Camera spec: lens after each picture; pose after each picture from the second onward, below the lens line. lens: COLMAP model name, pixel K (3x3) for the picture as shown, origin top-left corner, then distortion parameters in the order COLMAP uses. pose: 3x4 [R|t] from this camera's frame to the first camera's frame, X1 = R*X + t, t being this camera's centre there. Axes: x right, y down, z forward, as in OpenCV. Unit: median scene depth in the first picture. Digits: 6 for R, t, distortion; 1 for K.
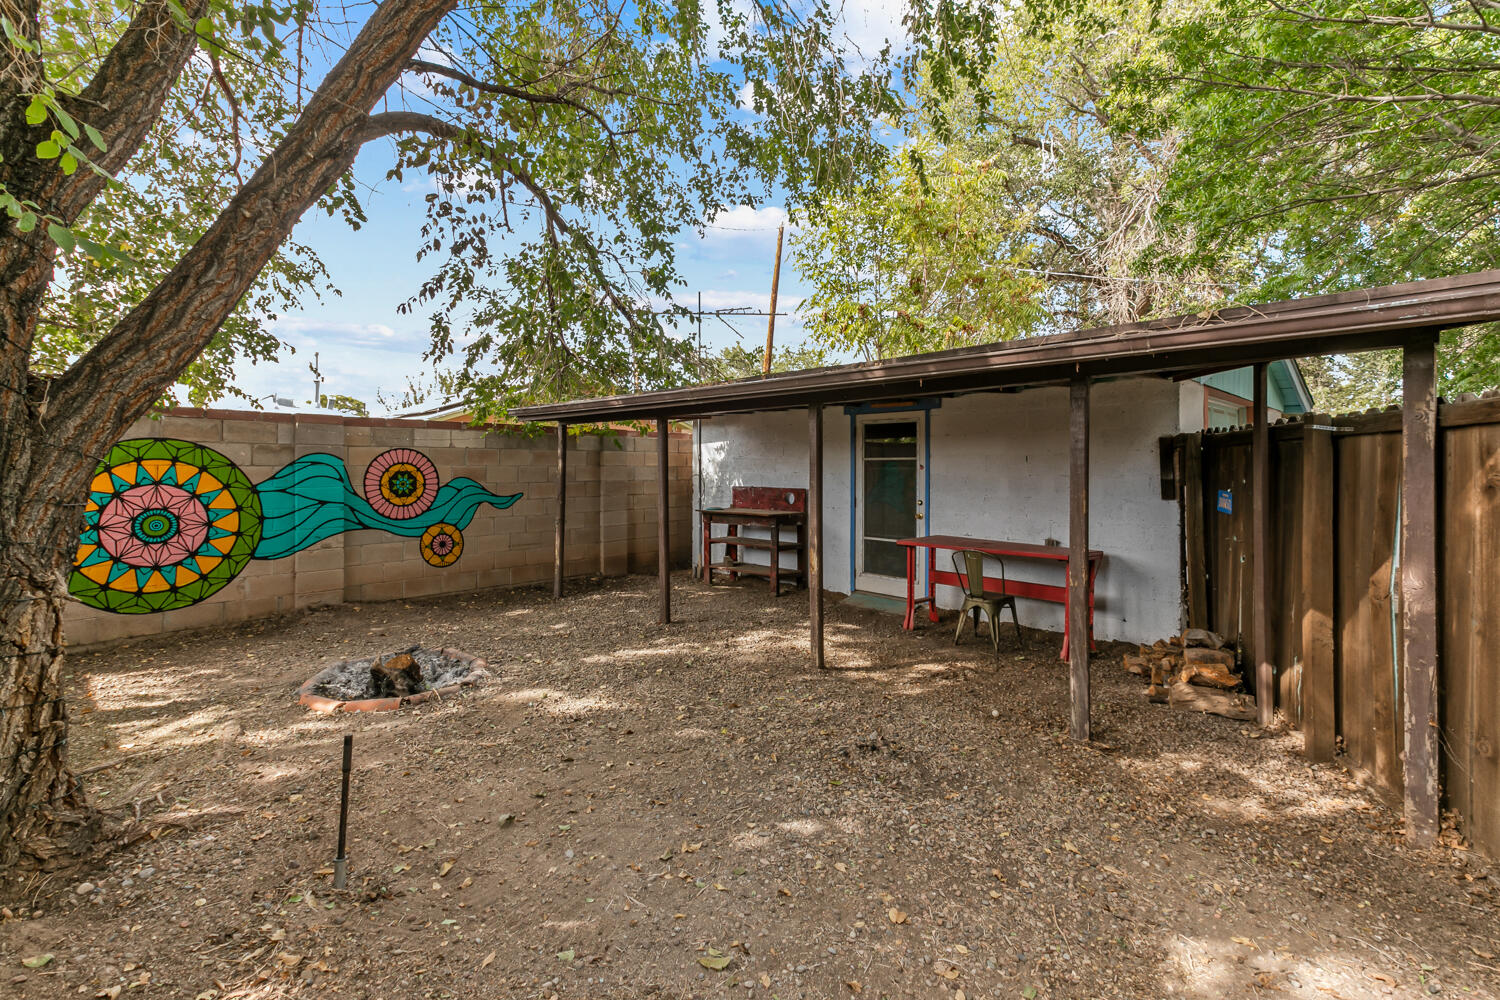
lens RADIAL K [[708.1, 0, 755.3], [0, 708.1, 458.5], [0, 0, 1]] dist [0.019293, 0.000542]
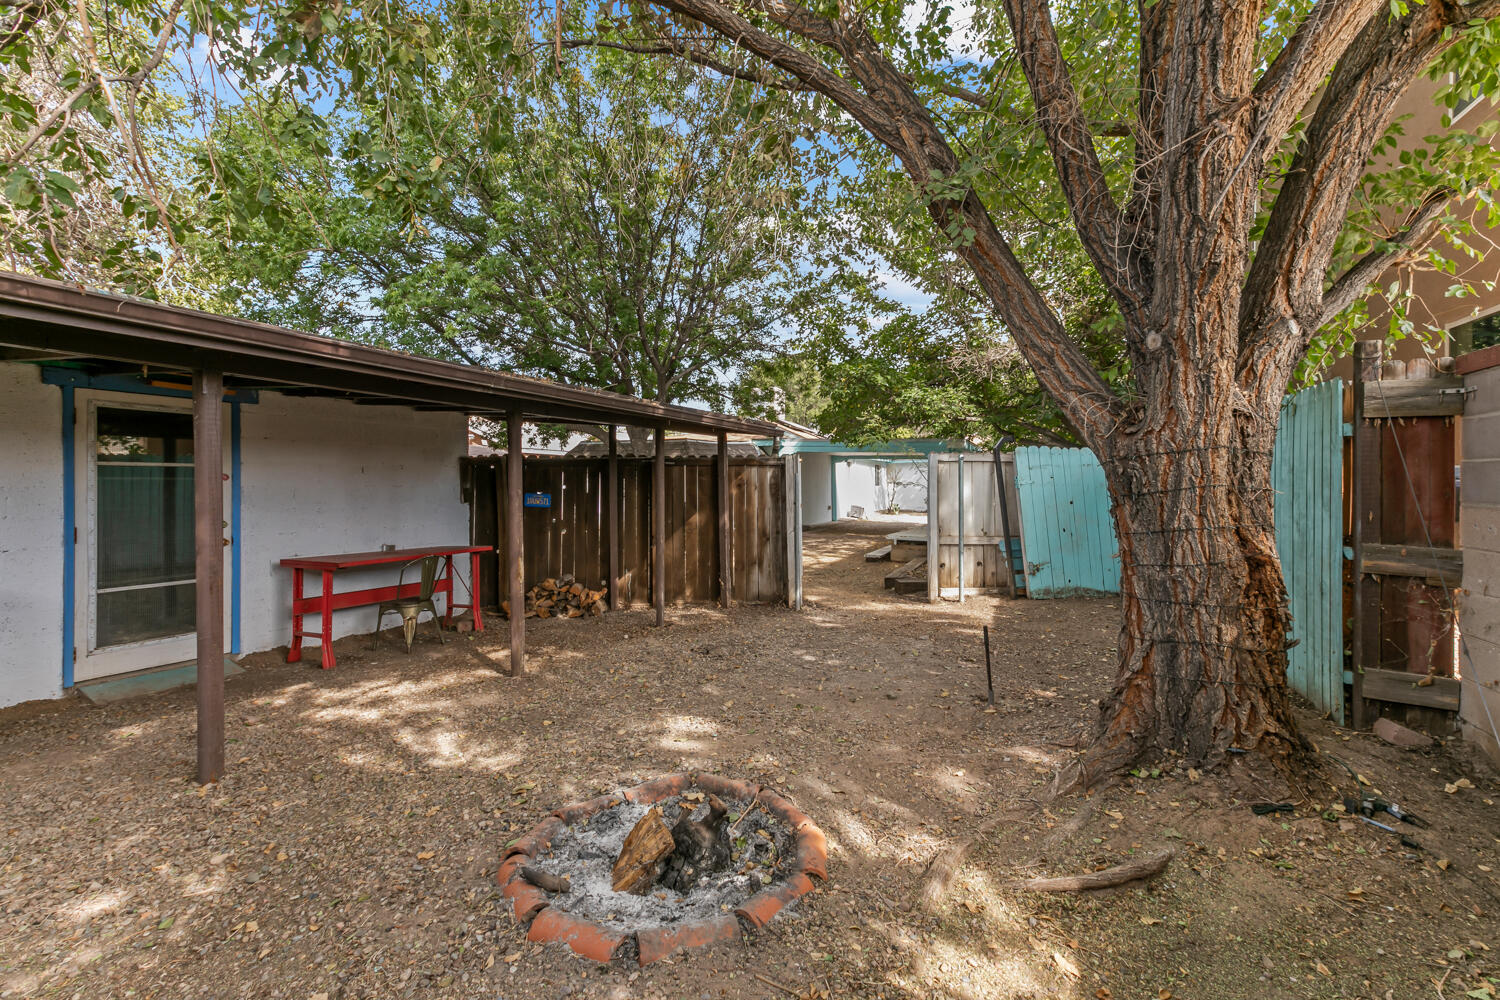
lens RADIAL K [[708.1, 0, 749.4], [0, 708.1, 493.5], [0, 0, 1]] dist [0.019293, 0.000542]
pose [[-0.375022, -0.006676, 0.926992, -0.668232], [-0.005981, 0.999971, 0.004782, 0.021945], [-0.926996, -0.003751, -0.375051, 0.748515]]
